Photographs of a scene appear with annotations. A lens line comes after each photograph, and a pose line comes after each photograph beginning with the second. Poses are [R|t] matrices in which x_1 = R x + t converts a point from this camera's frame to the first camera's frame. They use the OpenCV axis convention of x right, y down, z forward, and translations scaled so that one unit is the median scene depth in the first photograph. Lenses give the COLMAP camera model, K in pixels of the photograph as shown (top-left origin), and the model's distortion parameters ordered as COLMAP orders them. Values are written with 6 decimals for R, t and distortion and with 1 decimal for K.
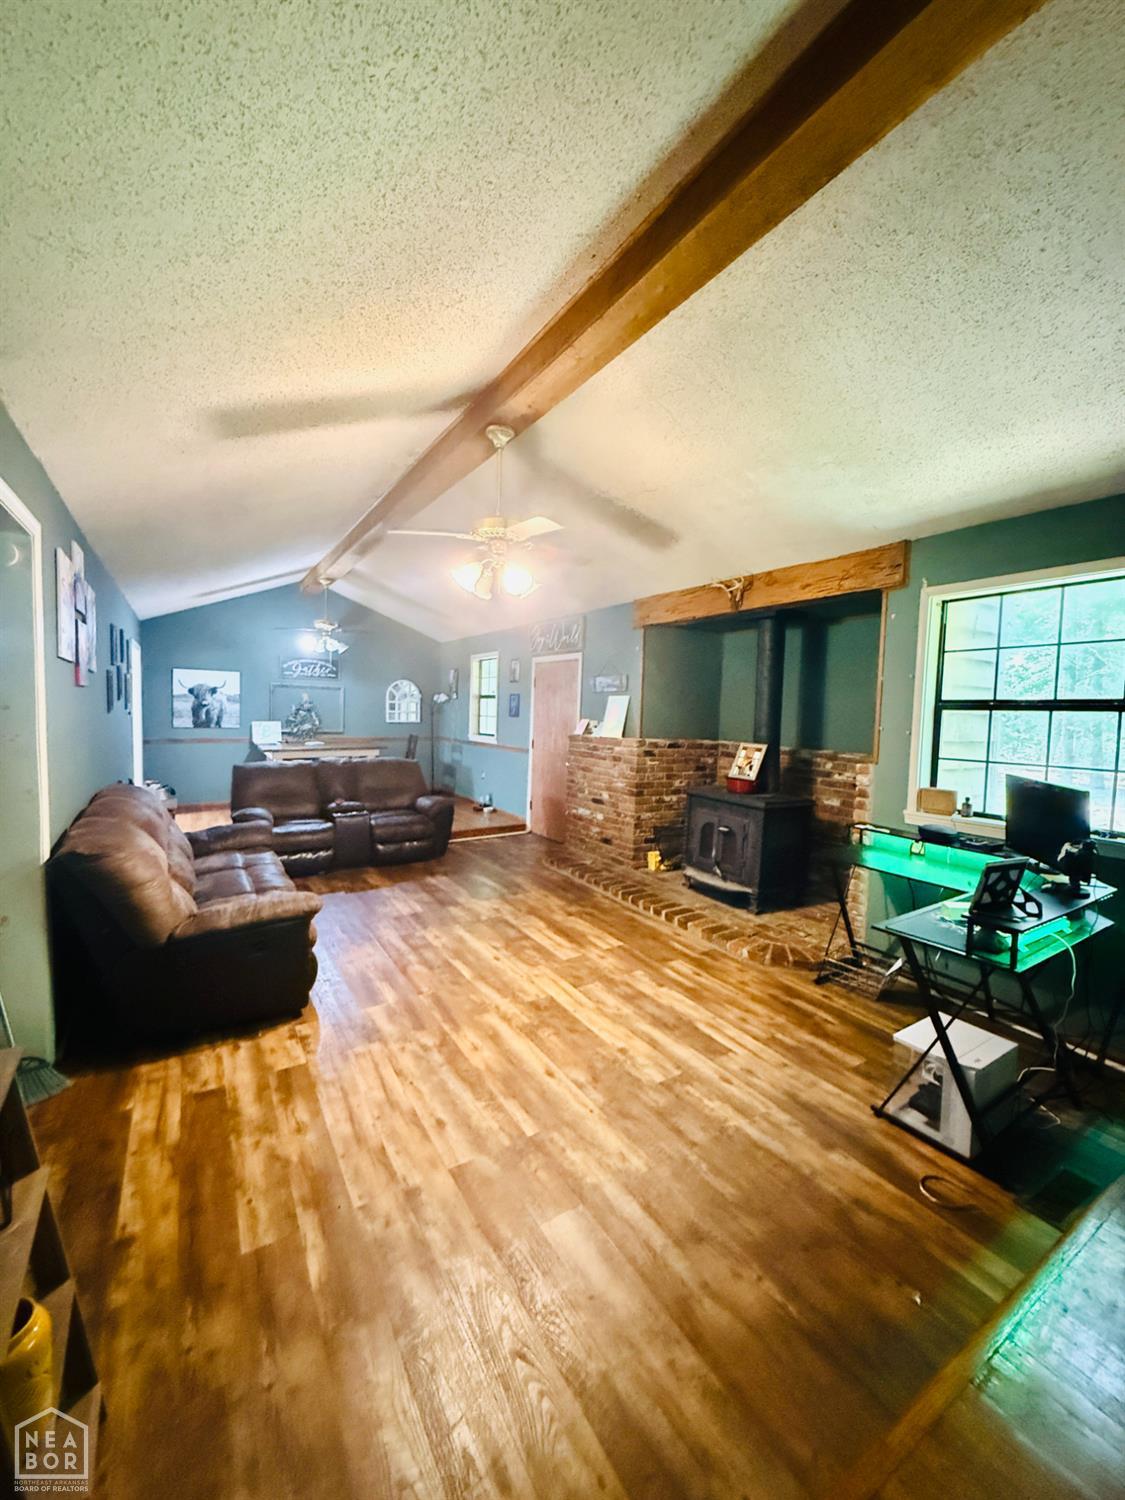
lens RADIAL K [[596.8, 0, 564.4], [0, 596.8, 745.6], [0, 0, 1]] dist [0.001939, -0.000247]
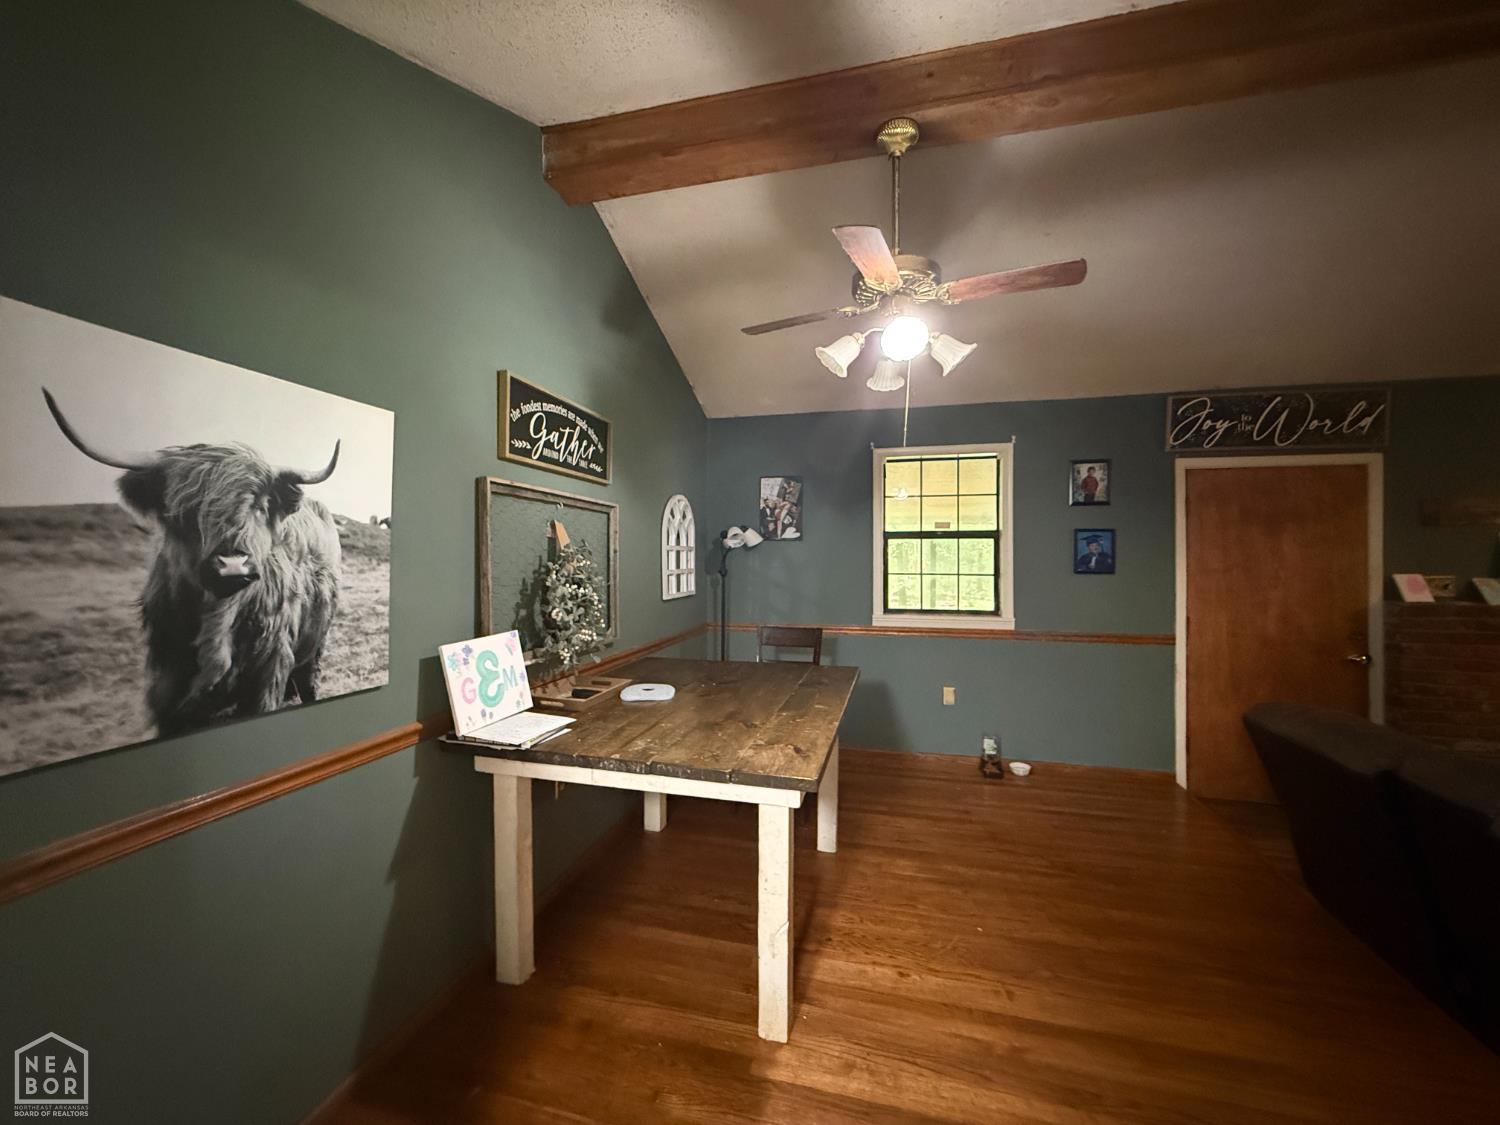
lens RADIAL K [[596.8, 0, 746.3], [0, 596.8, 559.2], [0, 0, 1]] dist [0.001939, -0.000247]
pose [[0.729038, -0.024619, 0.684030, -0.852935], [0.058618, 0.997927, -0.026559, -0.085505], [-0.681958, 0.059459, 0.728970, 1.103178]]
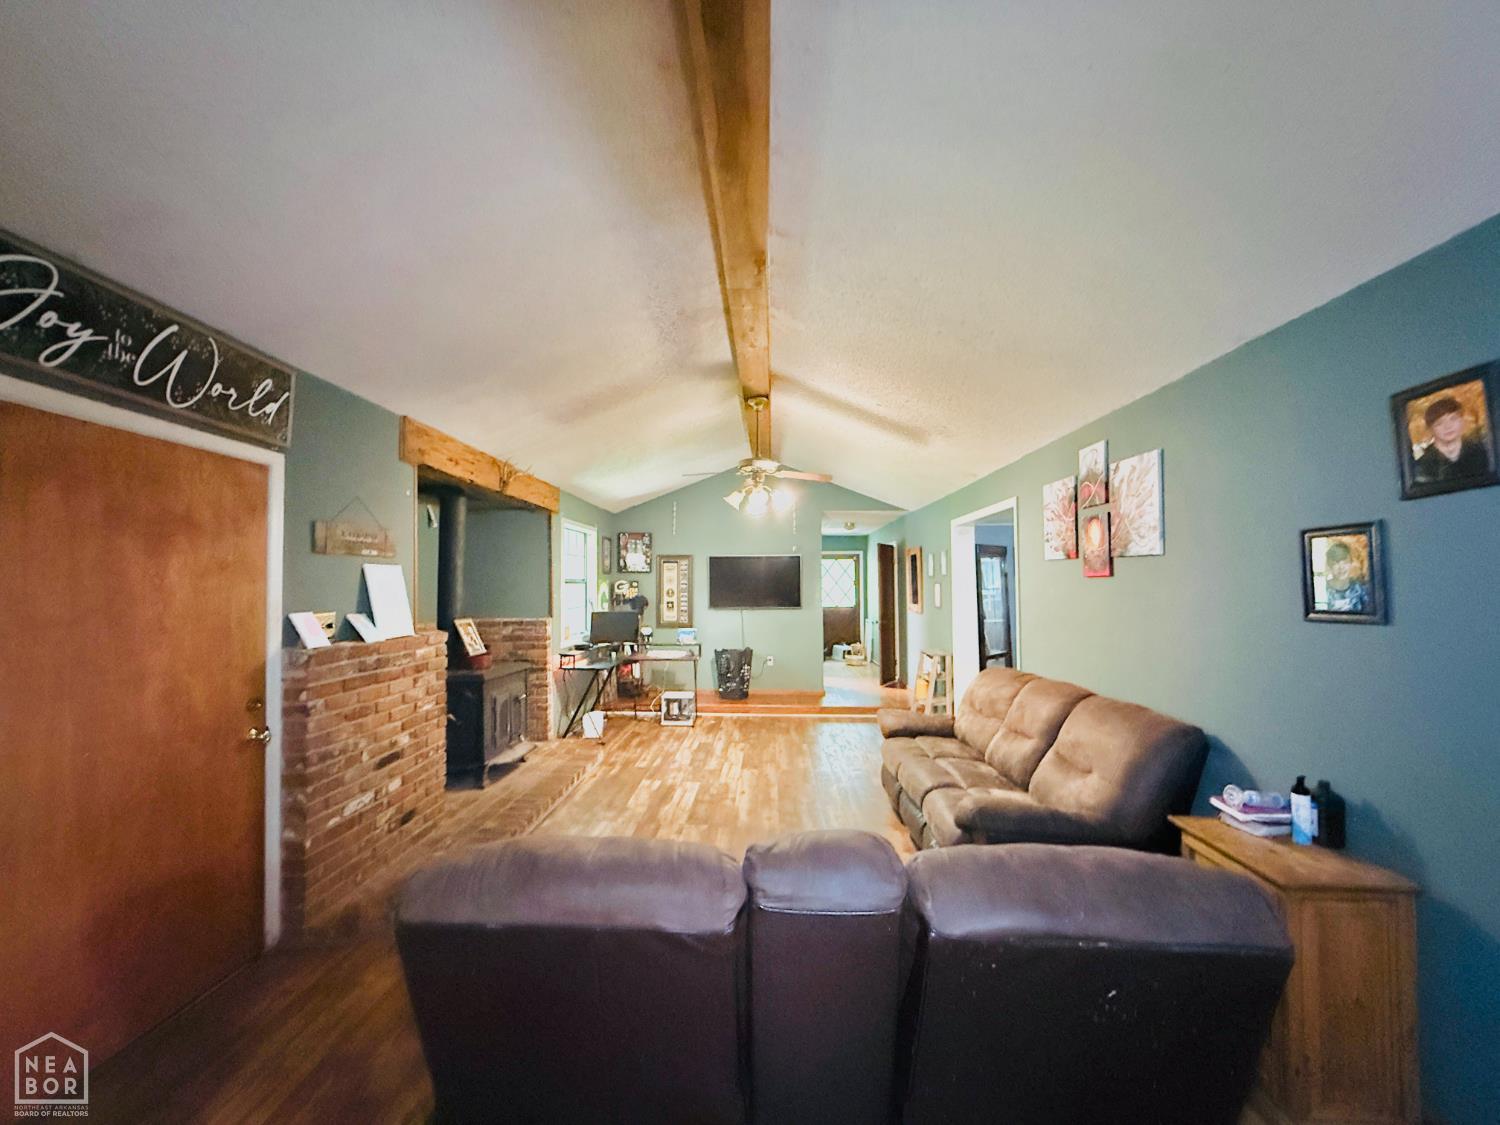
lens RADIAL K [[596.8, 0, 754.1], [0, 596.8, 559.2], [0, 0, 1]] dist [0.001939, -0.000247]
pose [[-0.830071, 0.003045, 0.557650, -0.525498], [0.017095, 0.999654, 0.019986, -0.093607], [-0.557396, 0.026123, -0.829836, 1.281223]]
